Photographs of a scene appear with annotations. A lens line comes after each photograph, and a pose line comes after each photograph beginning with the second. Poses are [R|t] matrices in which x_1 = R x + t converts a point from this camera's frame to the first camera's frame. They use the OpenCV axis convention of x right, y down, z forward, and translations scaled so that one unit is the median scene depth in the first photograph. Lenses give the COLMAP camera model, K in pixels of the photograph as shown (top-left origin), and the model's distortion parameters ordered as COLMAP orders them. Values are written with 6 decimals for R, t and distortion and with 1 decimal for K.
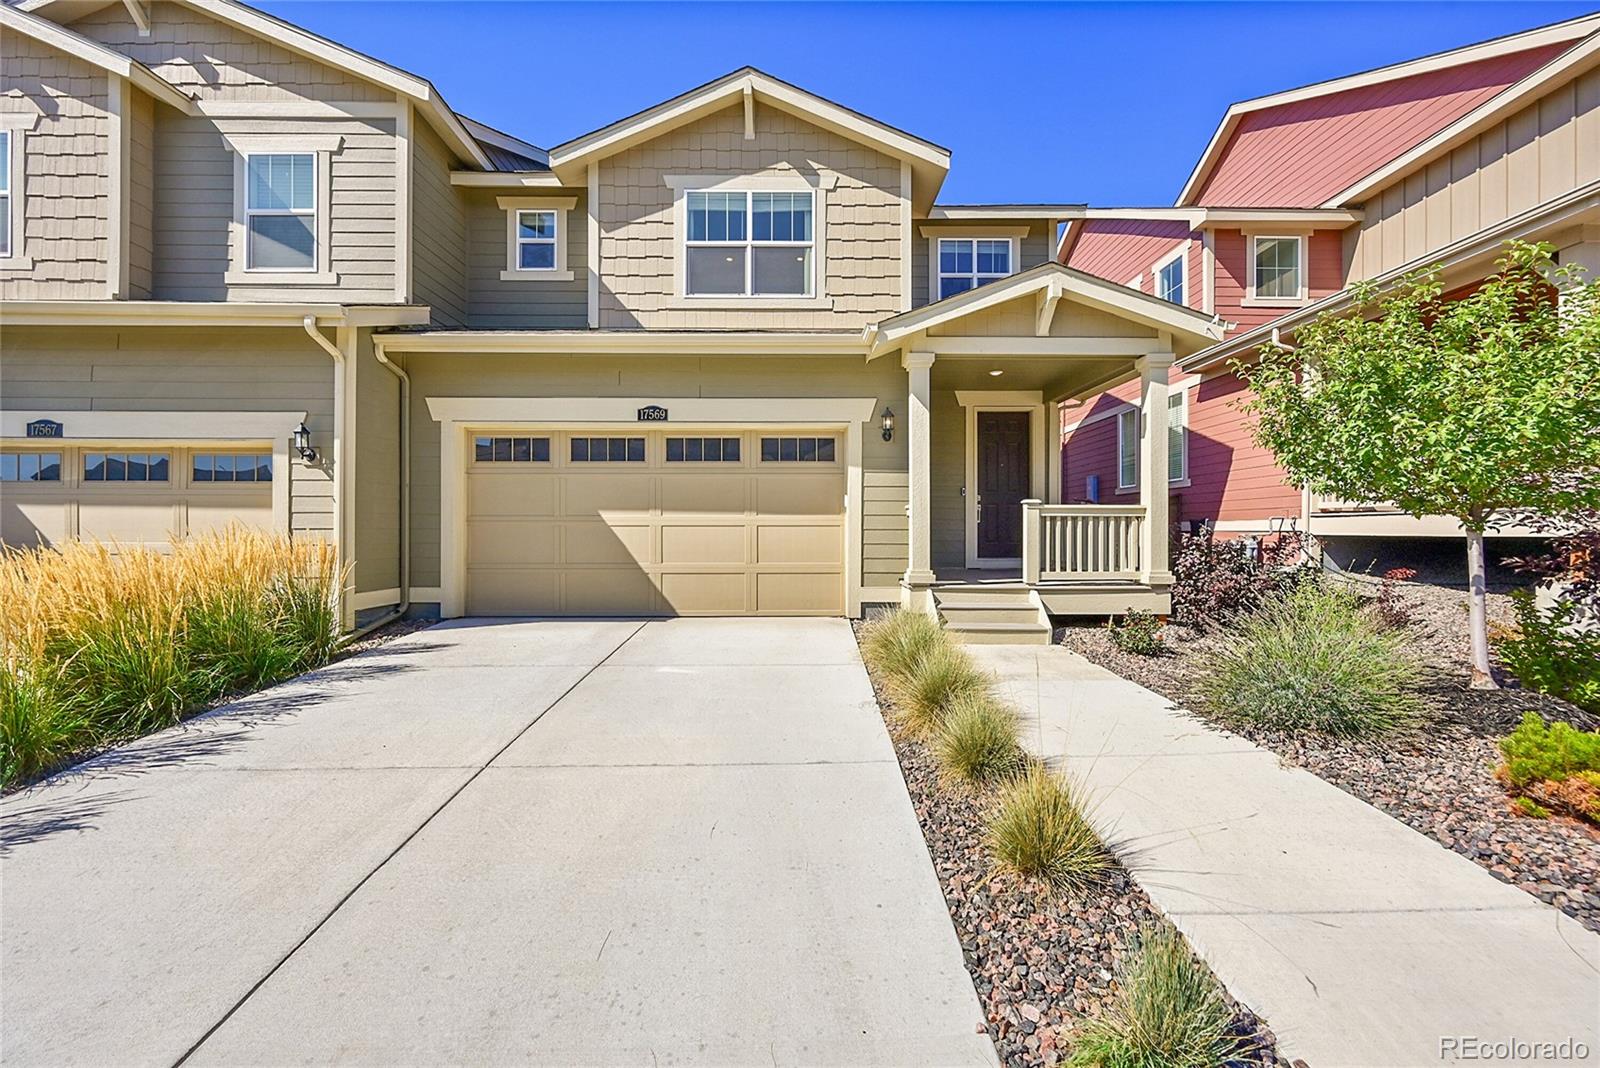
lens RADIAL K [[616.1, 0, 762.4], [0, 616.1, 528.6], [0, 0, 1]] dist [-0.000576, -0.000047]
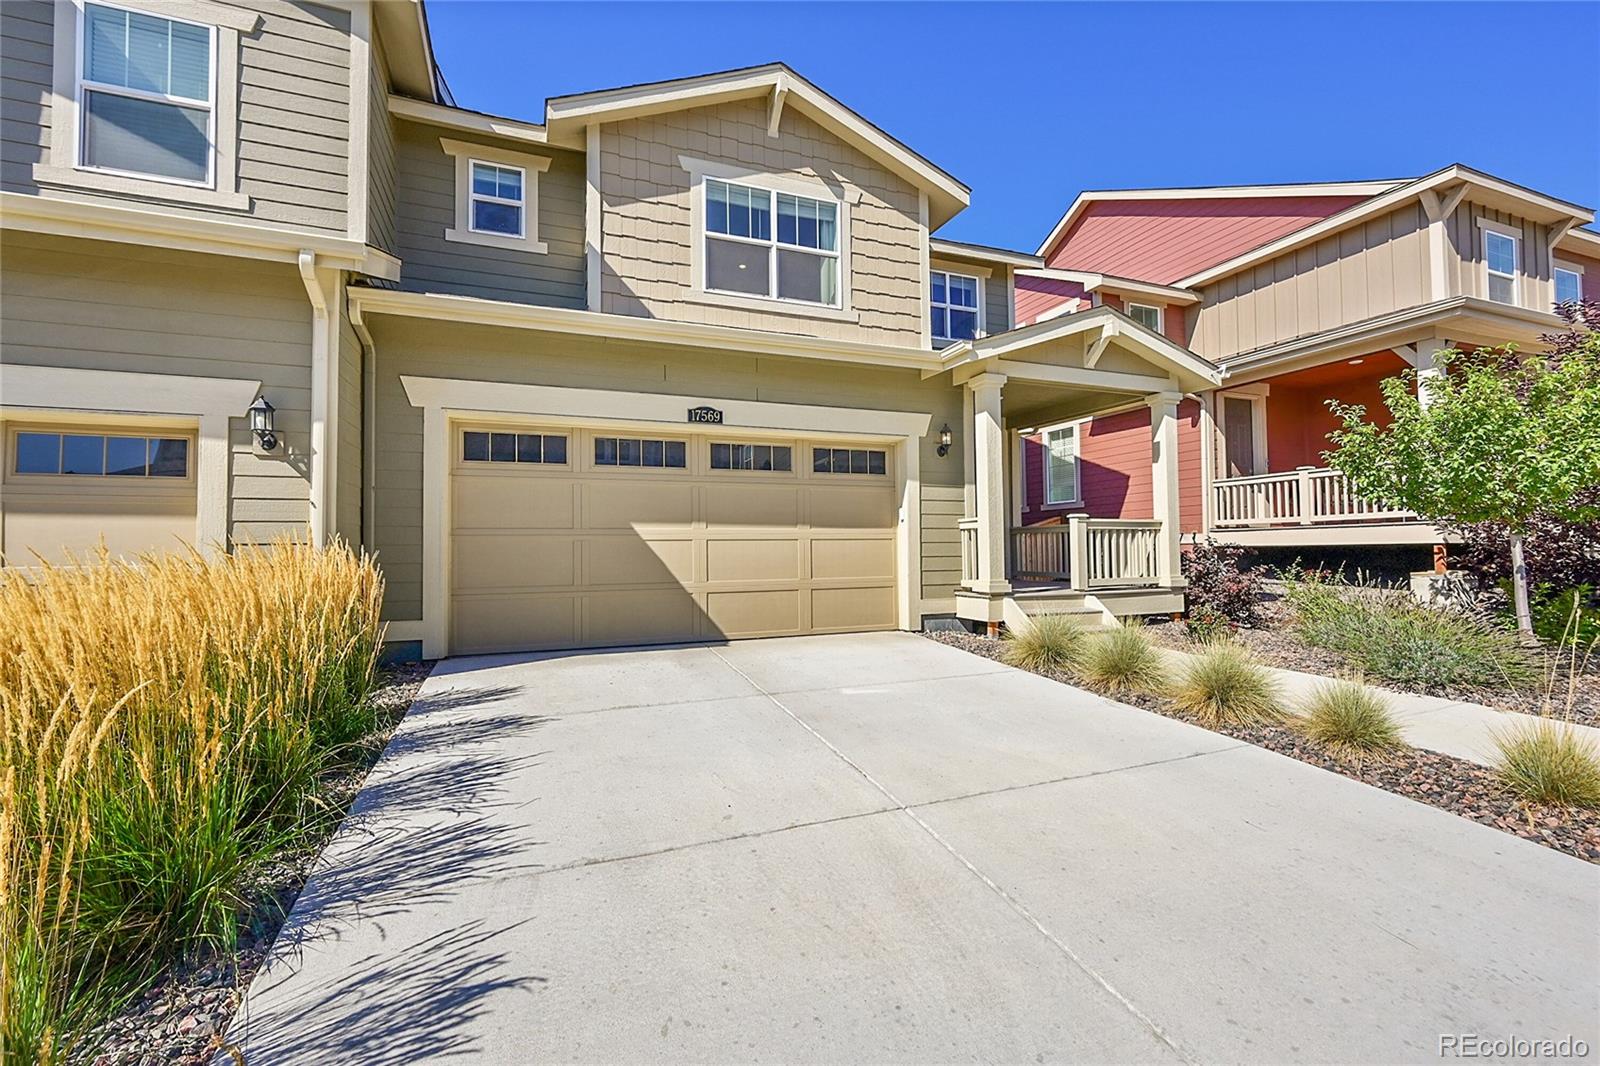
lens RADIAL K [[636.1, 0, 798.8], [0, 636.1, 532.3], [0, 0, 1]] dist [-0.000445, 0.000019]
pose [[0.938455, 0.000940, 0.345399, -0.338774], [0.008615, 0.999621, -0.026129, 0.009110], [-0.345293, 0.027496, 0.938092, 0.078245]]
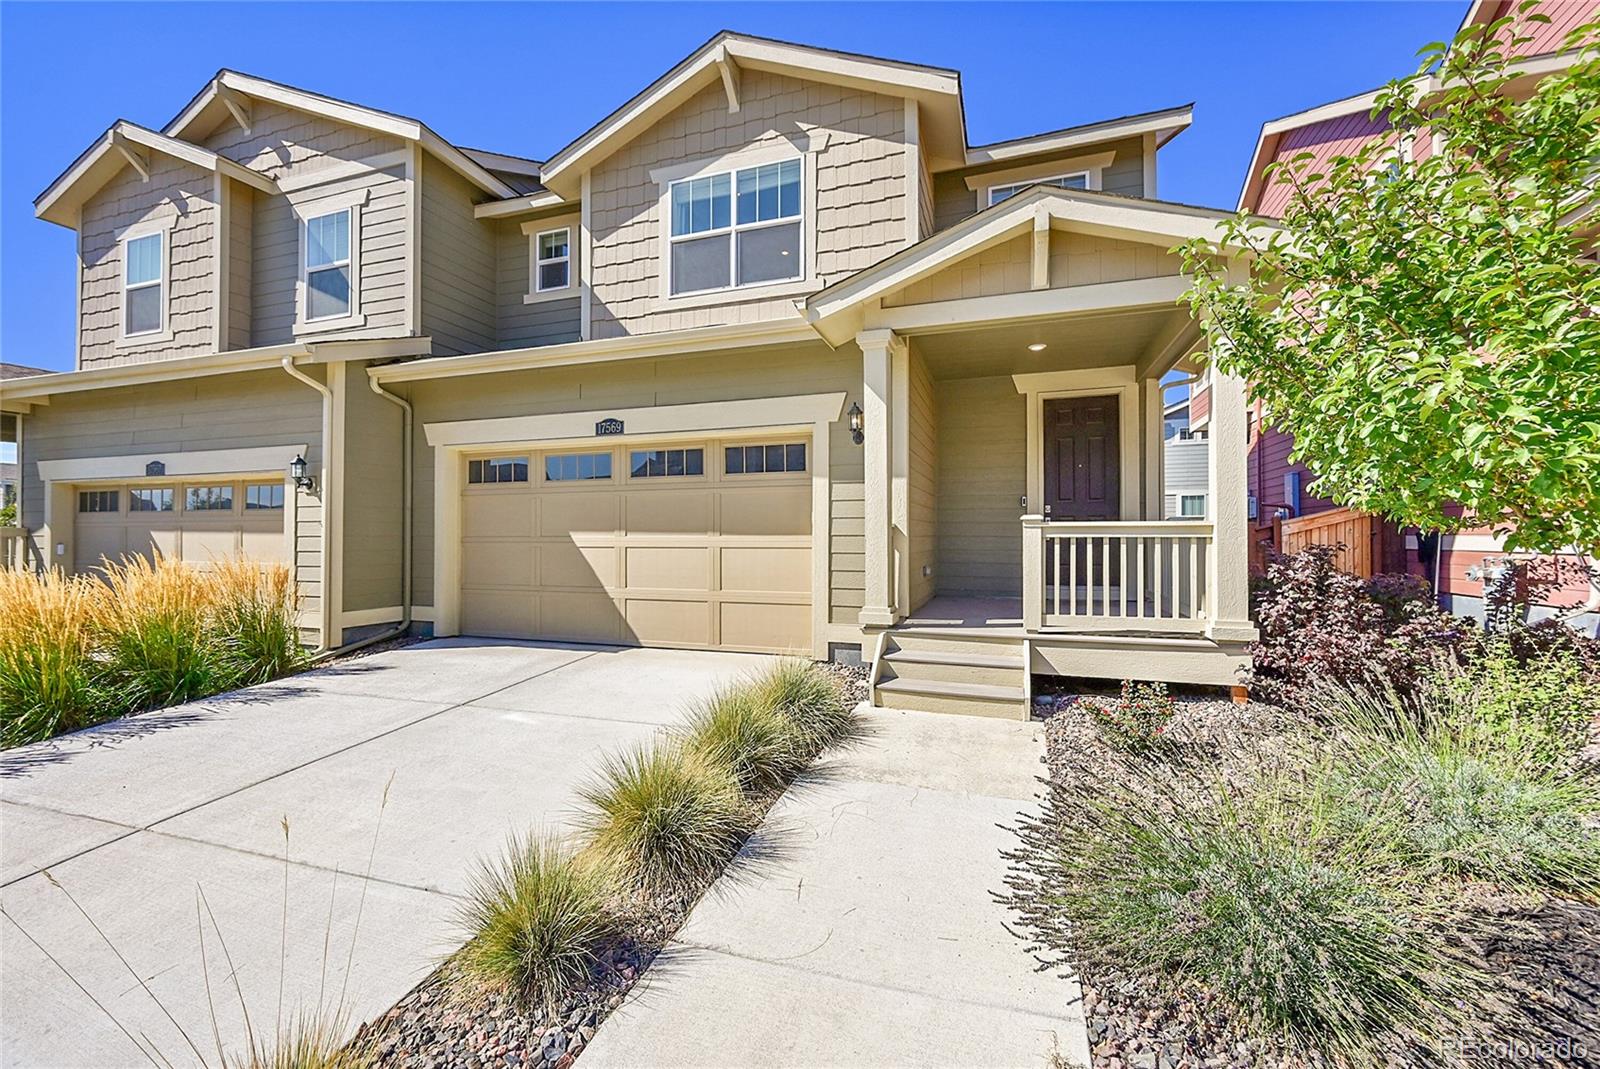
lens RADIAL K [[624.7, 0, 720.7], [0, 624.7, 535.4], [0, 0, 1]] dist [-0.000399, -0.000012]
pose [[0.951785, -0.005555, -0.306715, 0.245136], [0.003369, 0.999965, -0.007656, -0.014237], [0.306747, 0.006253, 0.951771, 0.144135]]
